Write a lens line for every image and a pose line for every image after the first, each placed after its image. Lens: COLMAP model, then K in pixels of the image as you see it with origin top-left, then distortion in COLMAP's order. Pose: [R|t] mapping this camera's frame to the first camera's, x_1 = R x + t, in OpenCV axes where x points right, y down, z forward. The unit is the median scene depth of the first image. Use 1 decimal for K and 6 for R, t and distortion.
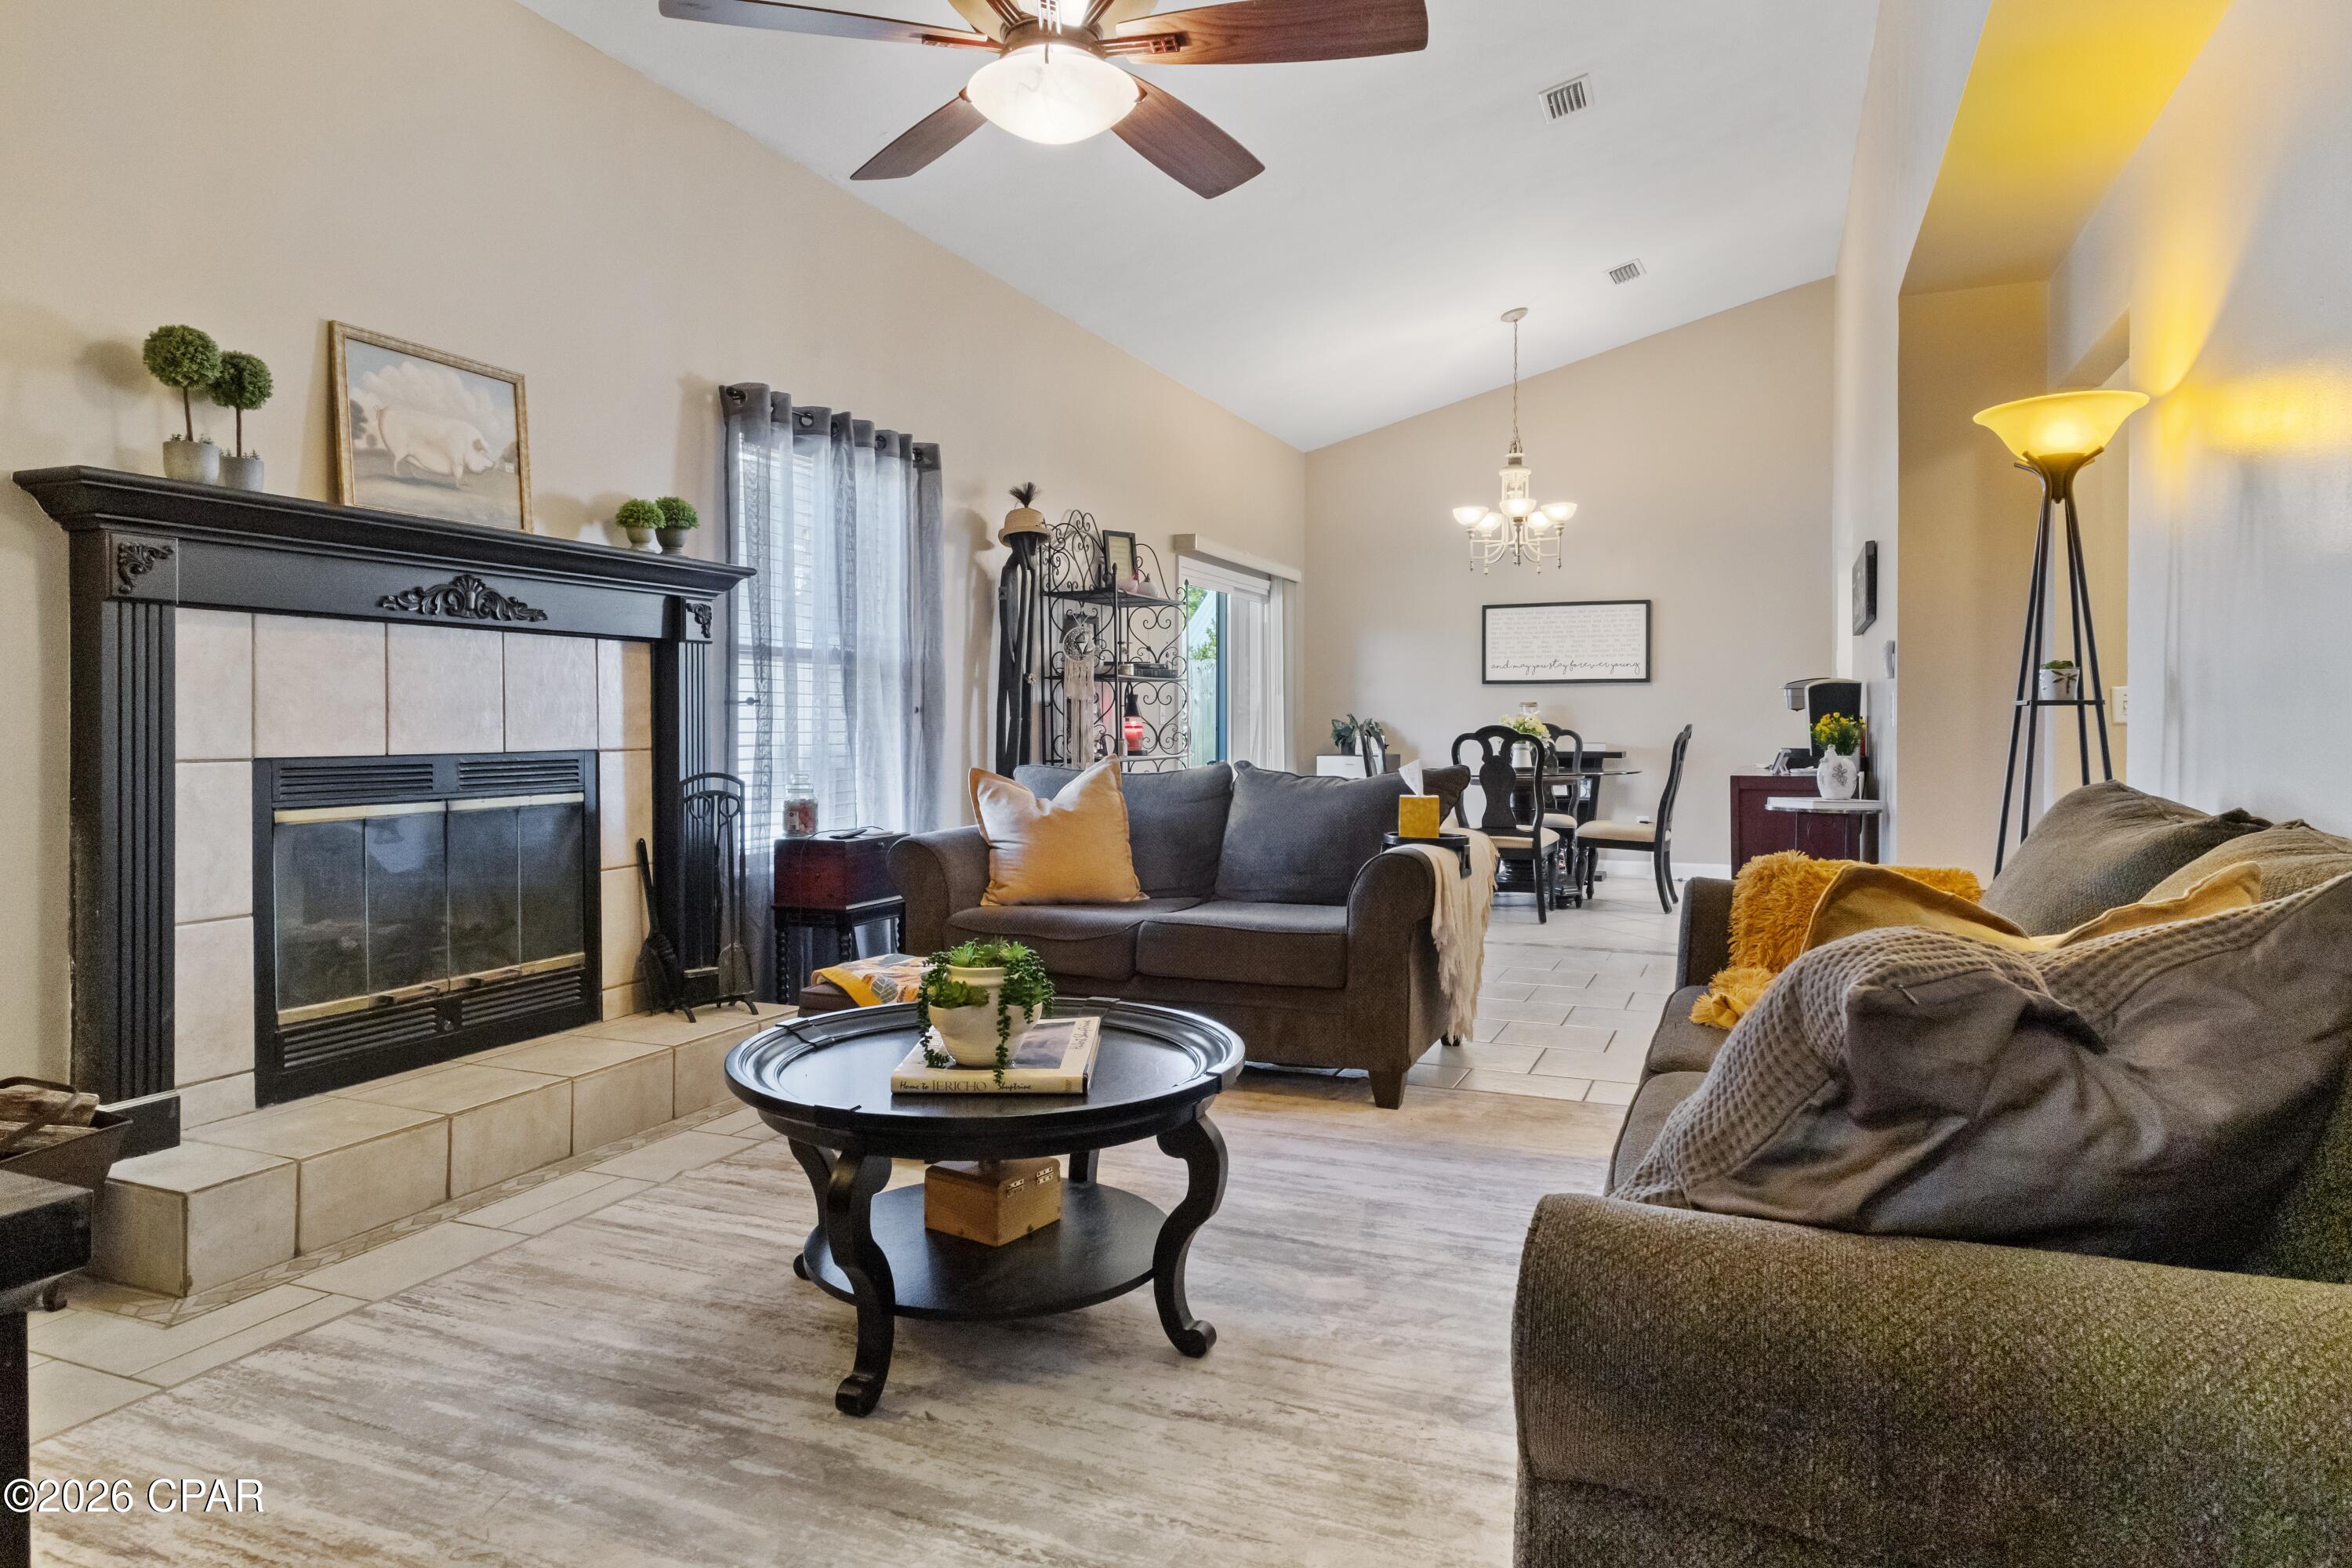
lens RADIAL K [[1412.5, 0, 1175.6], [0, 1412.5, 722.2], [0, 0, 1]] dist [0.004372, -0.000206]
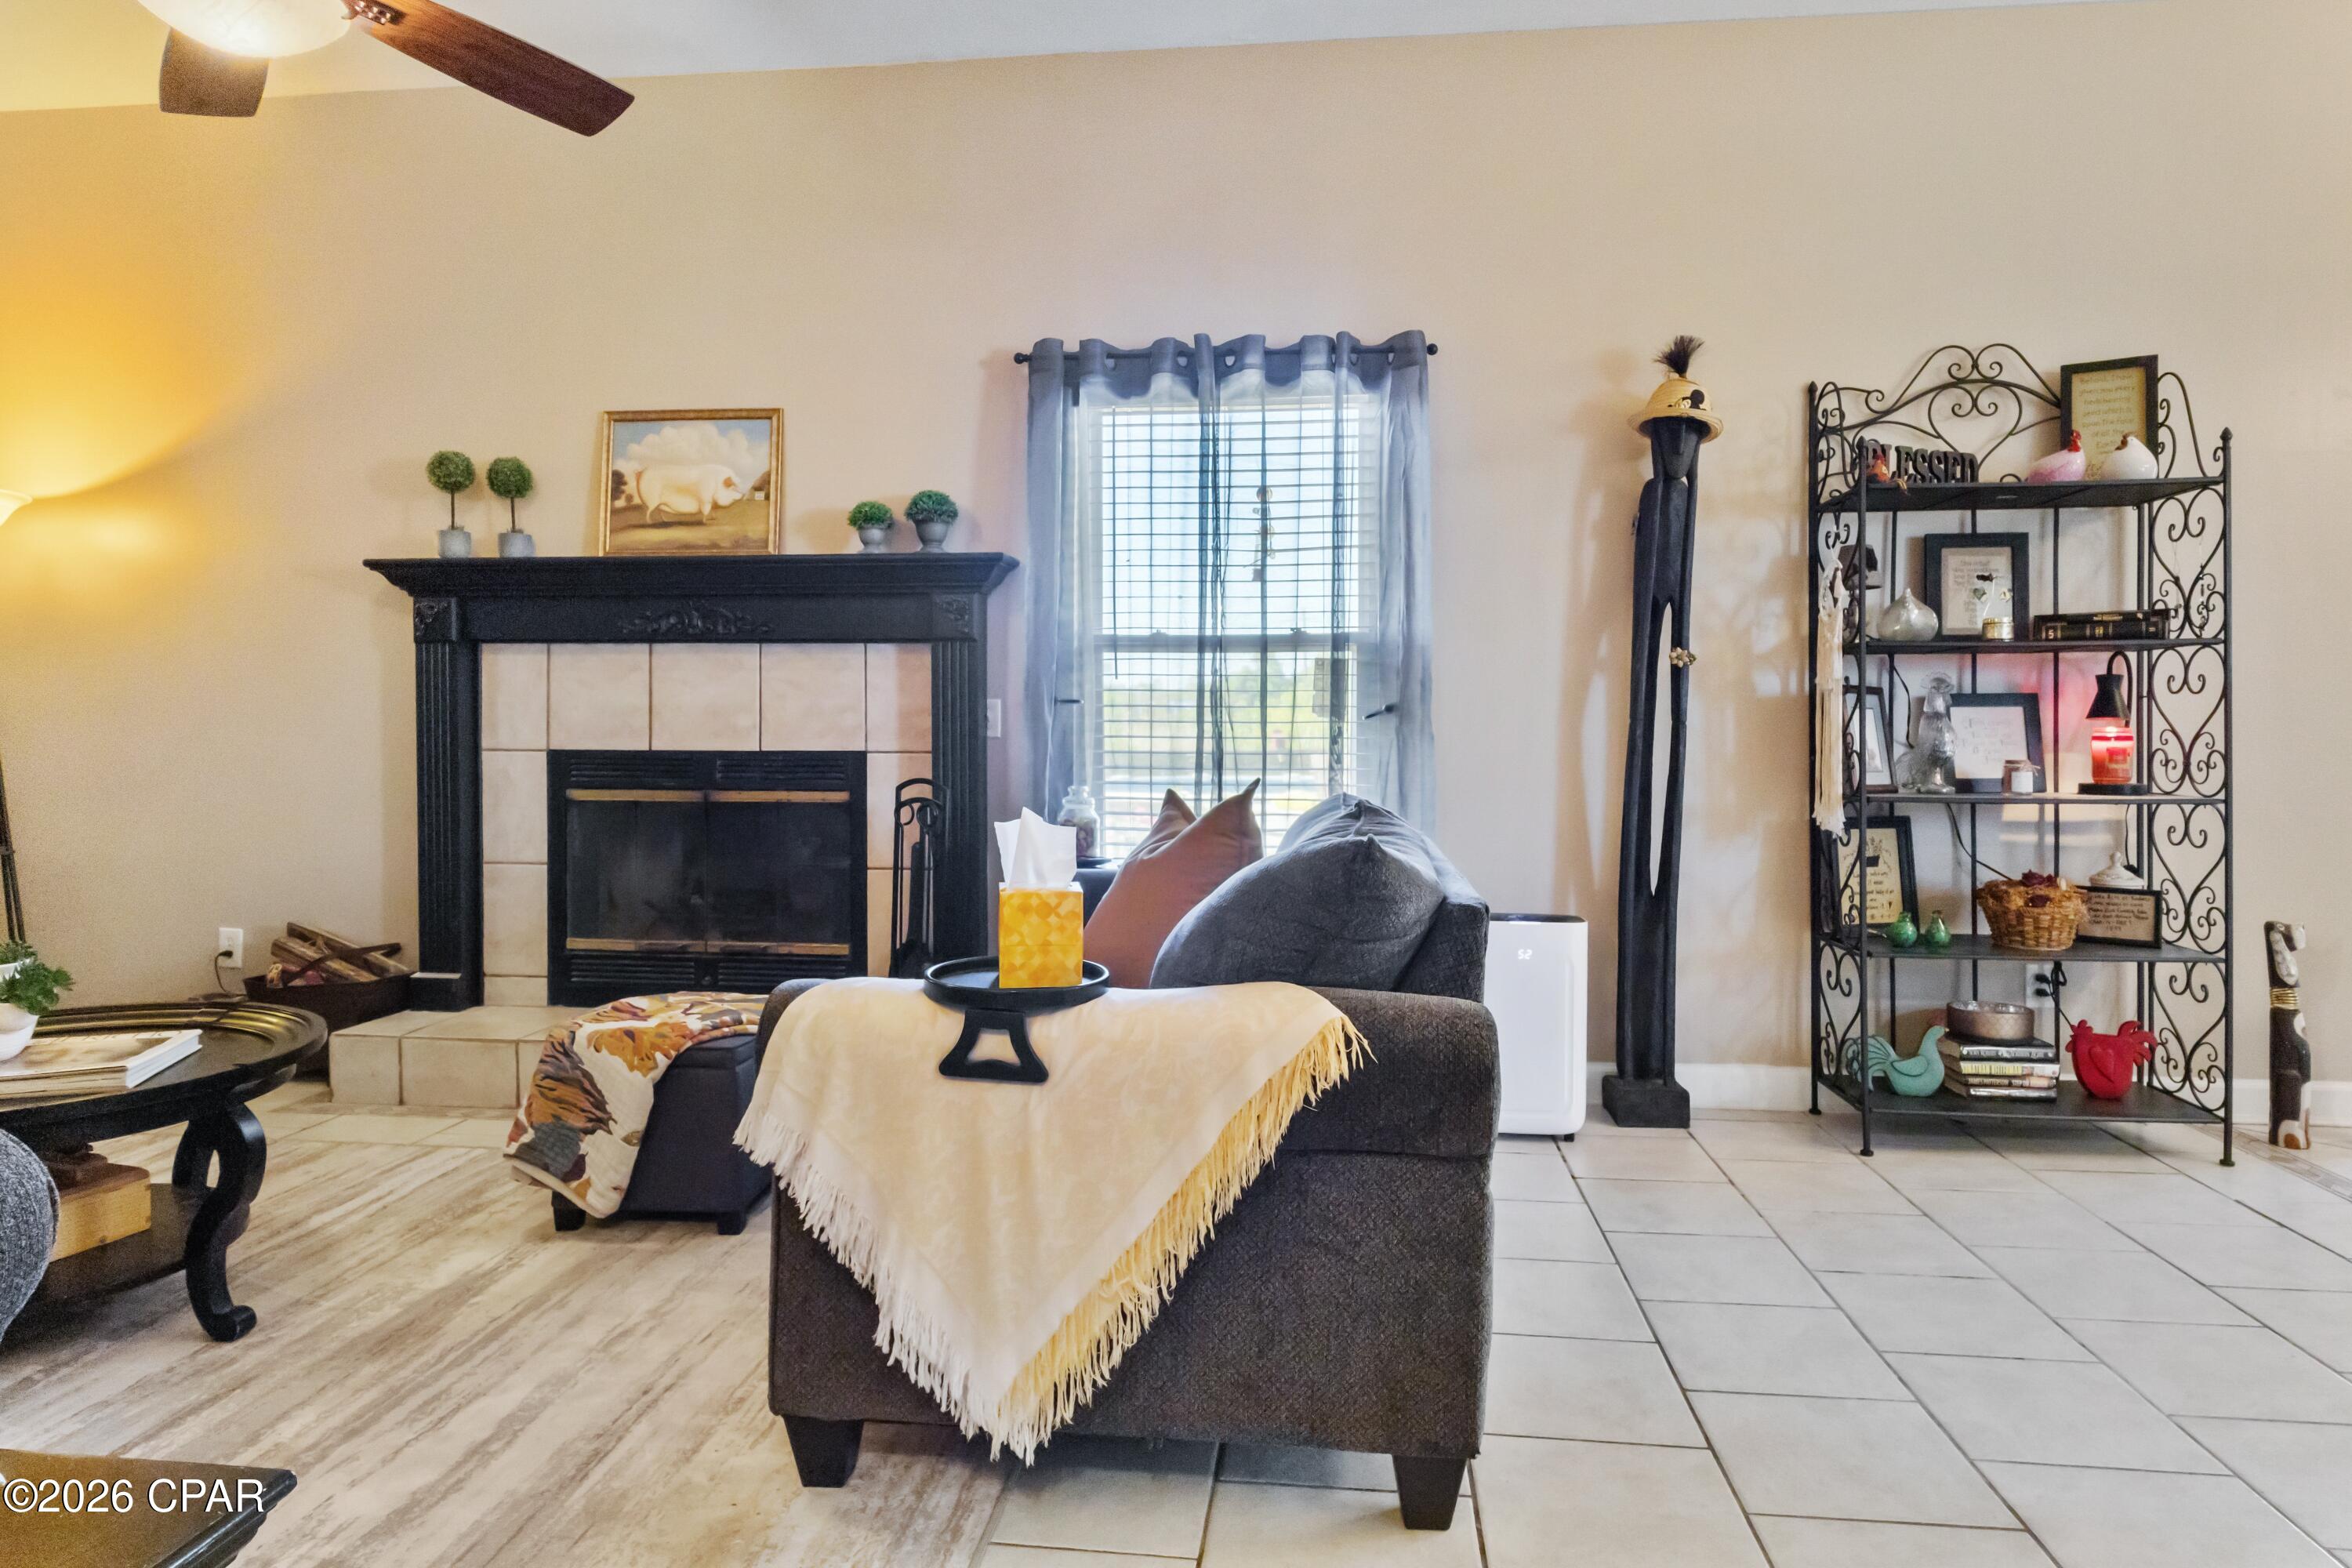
lens RADIAL K [[1412.5, 0, 1184.7], [0, 1412.5, 733.0], [0, 0, 1]] dist [0.004372, -0.000206]
pose [[0.274554, 0.007503, -0.961542, 0.723569], [-0.004896, 0.999968, 0.006405, -0.001820], [0.961559, 0.002949, 0.274582, 1.059436]]
